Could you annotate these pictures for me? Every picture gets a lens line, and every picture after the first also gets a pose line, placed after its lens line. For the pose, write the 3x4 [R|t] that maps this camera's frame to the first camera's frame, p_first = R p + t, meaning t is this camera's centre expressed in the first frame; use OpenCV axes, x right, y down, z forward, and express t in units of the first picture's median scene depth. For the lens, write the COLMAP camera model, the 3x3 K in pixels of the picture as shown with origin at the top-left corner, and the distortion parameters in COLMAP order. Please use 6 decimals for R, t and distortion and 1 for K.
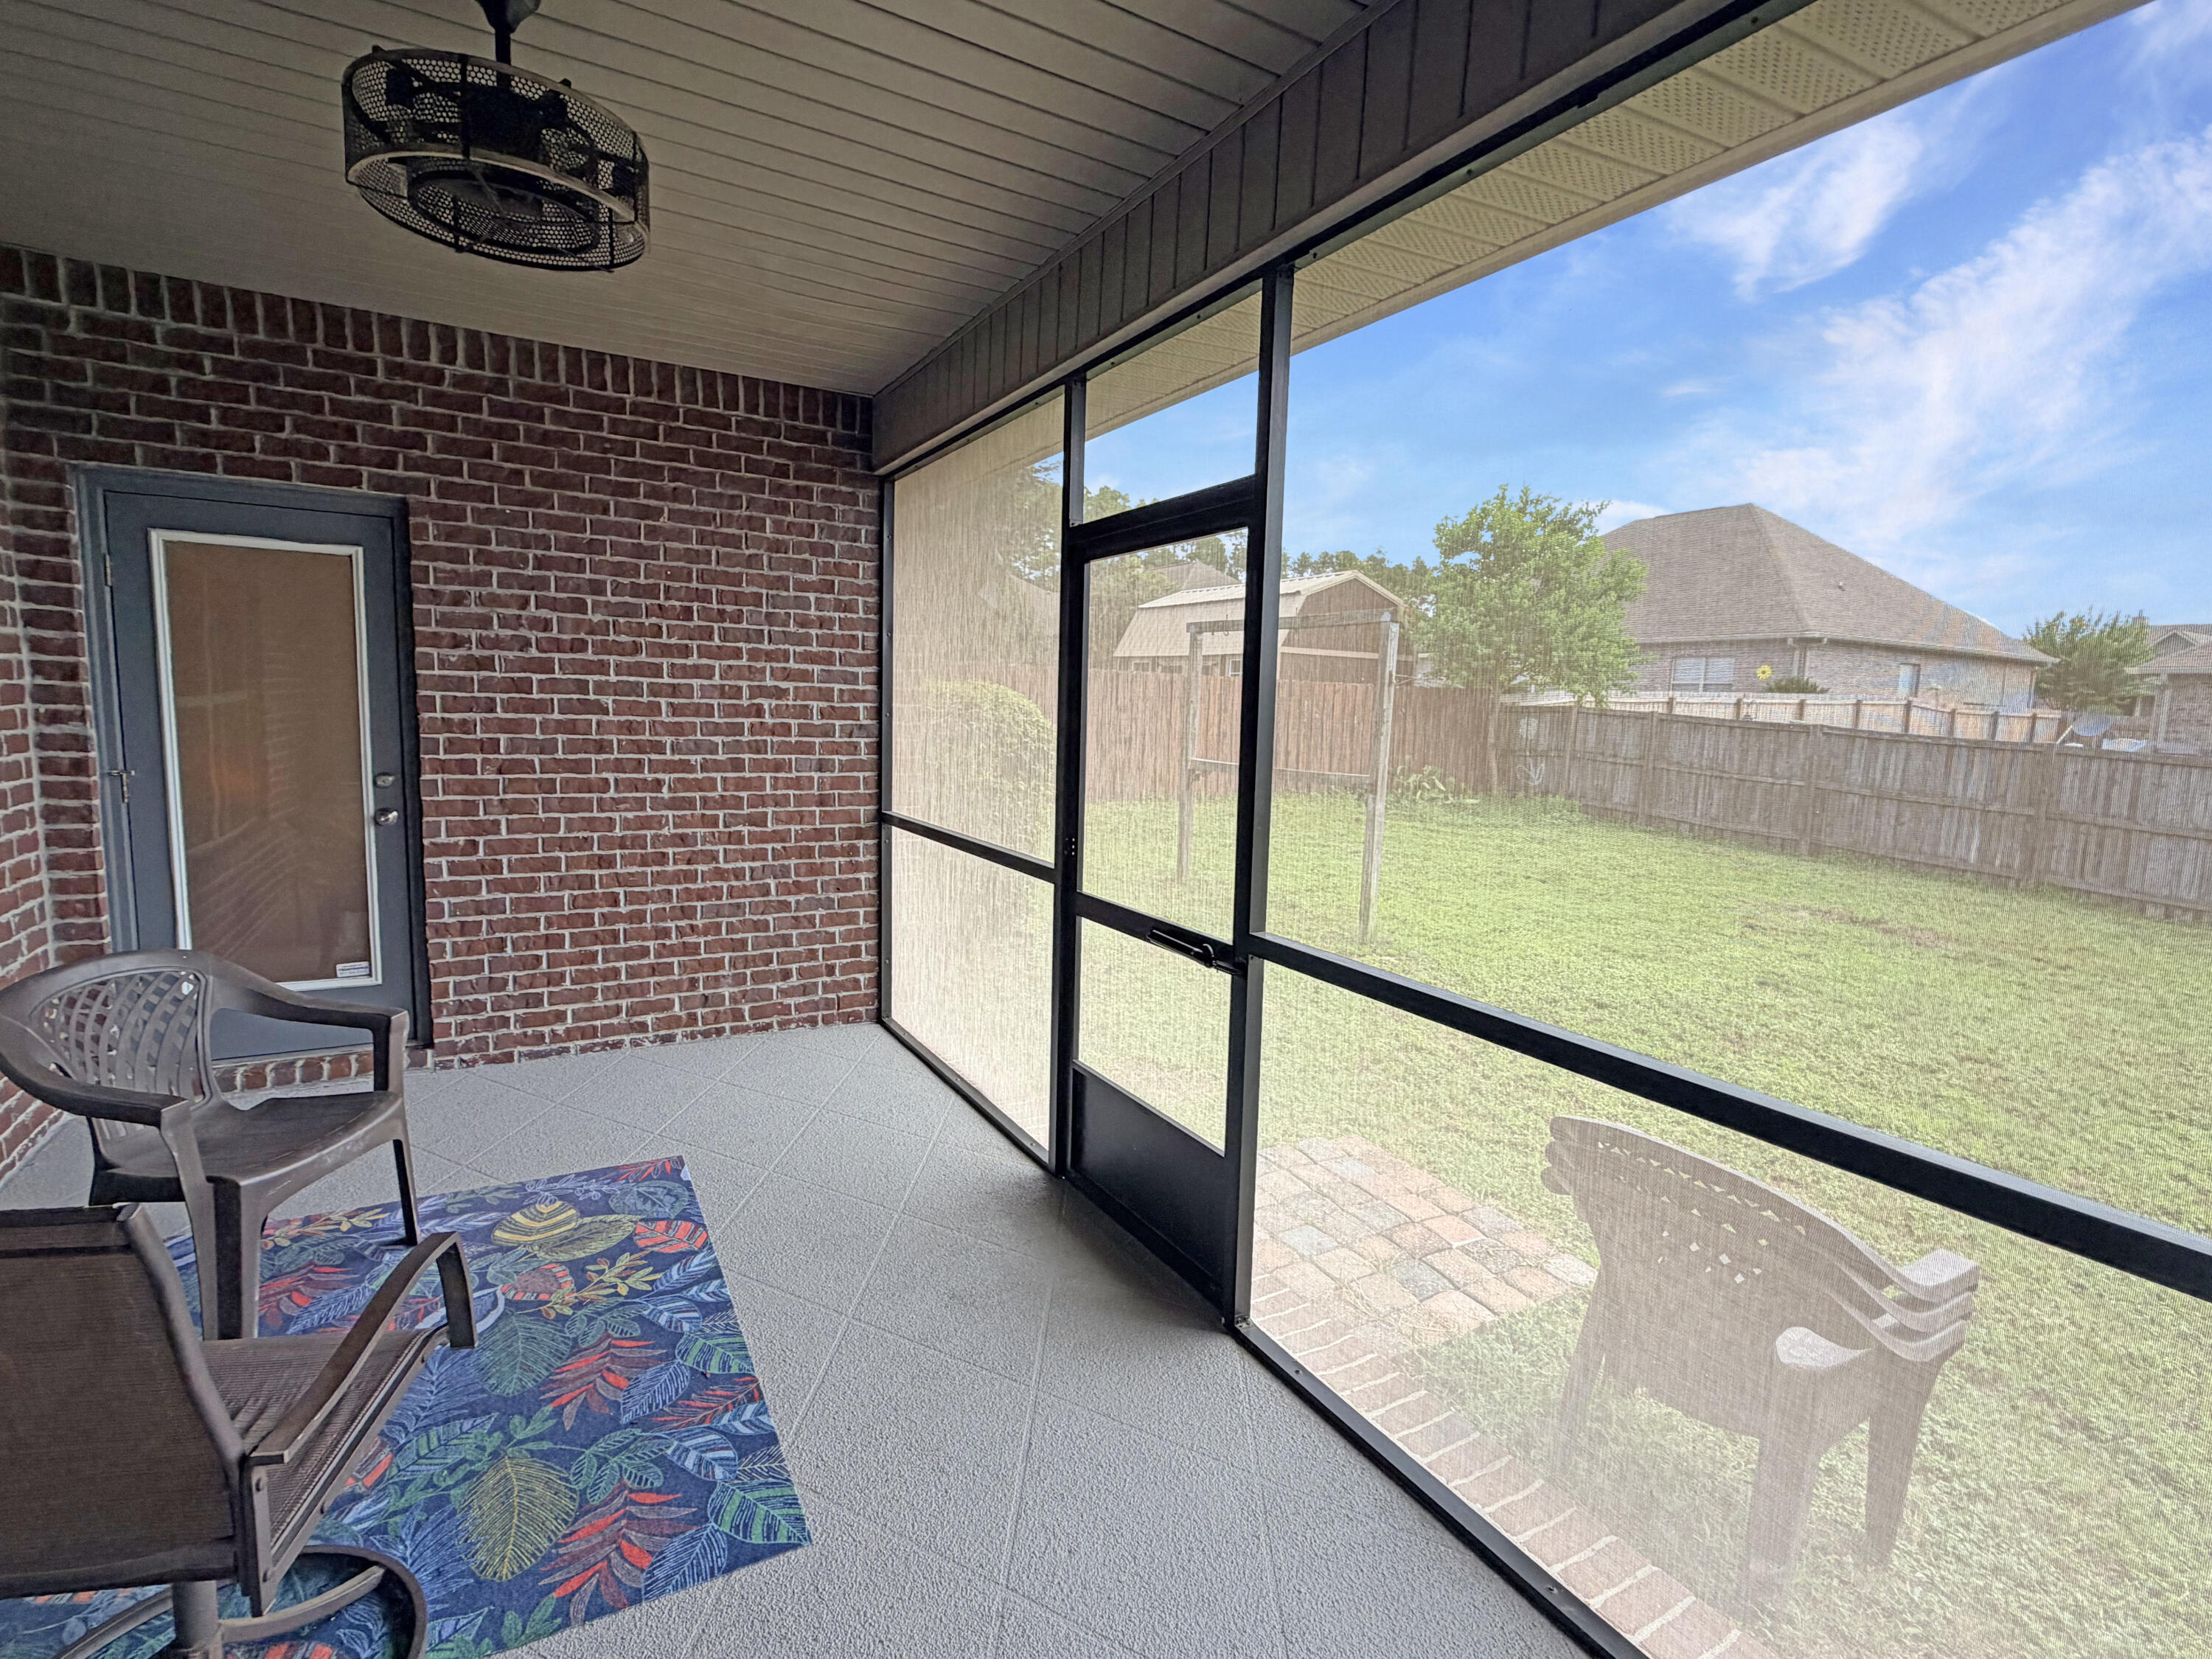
lens RADIAL K [[1037.3, 0, 1108.7], [0, 1037.3, 827.8], [0, 0, 1]] dist [-0.002115, -0.000548]
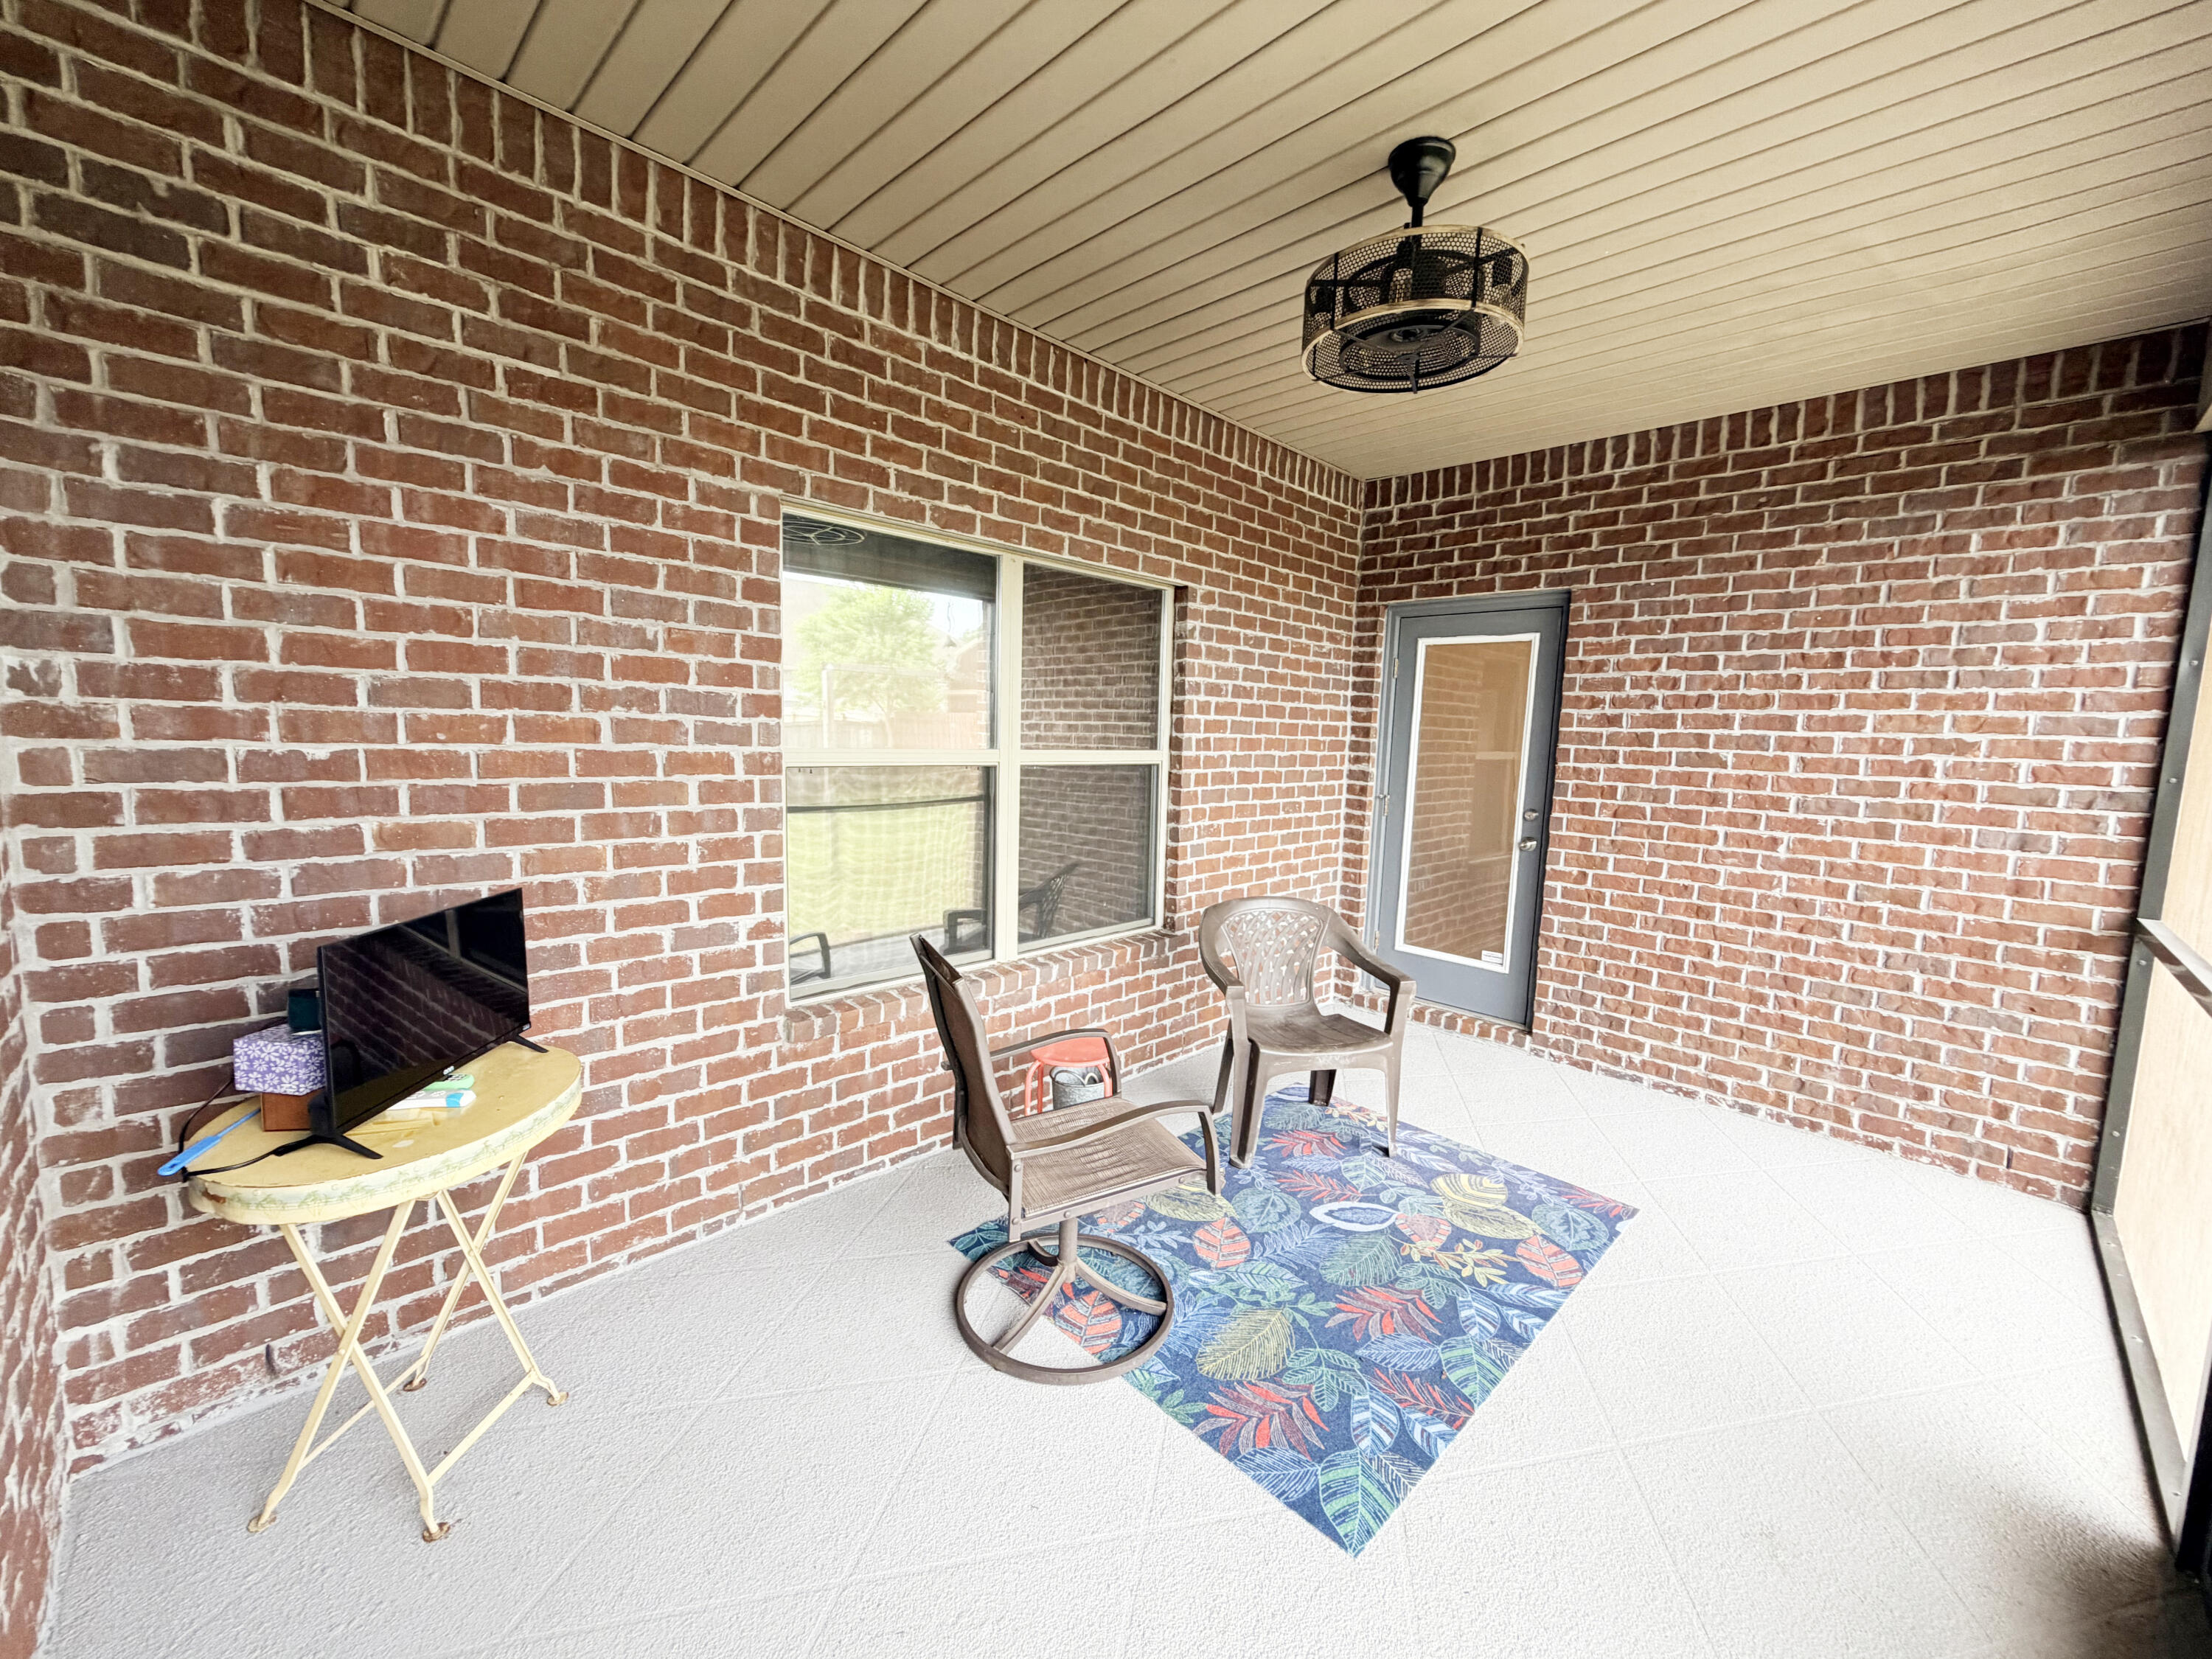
lens RADIAL K [[878.1, 0, 1100.2], [0, 878.1, 827.3], [0, 0, 1]] dist [-0.006629, -0.000039]
pose [[0.255719, 0.082817, -0.963197, 0.184805], [-0.138042, 0.989243, 0.048407, -0.009735], [0.956845, 0.120583, 0.264400, 0.202333]]
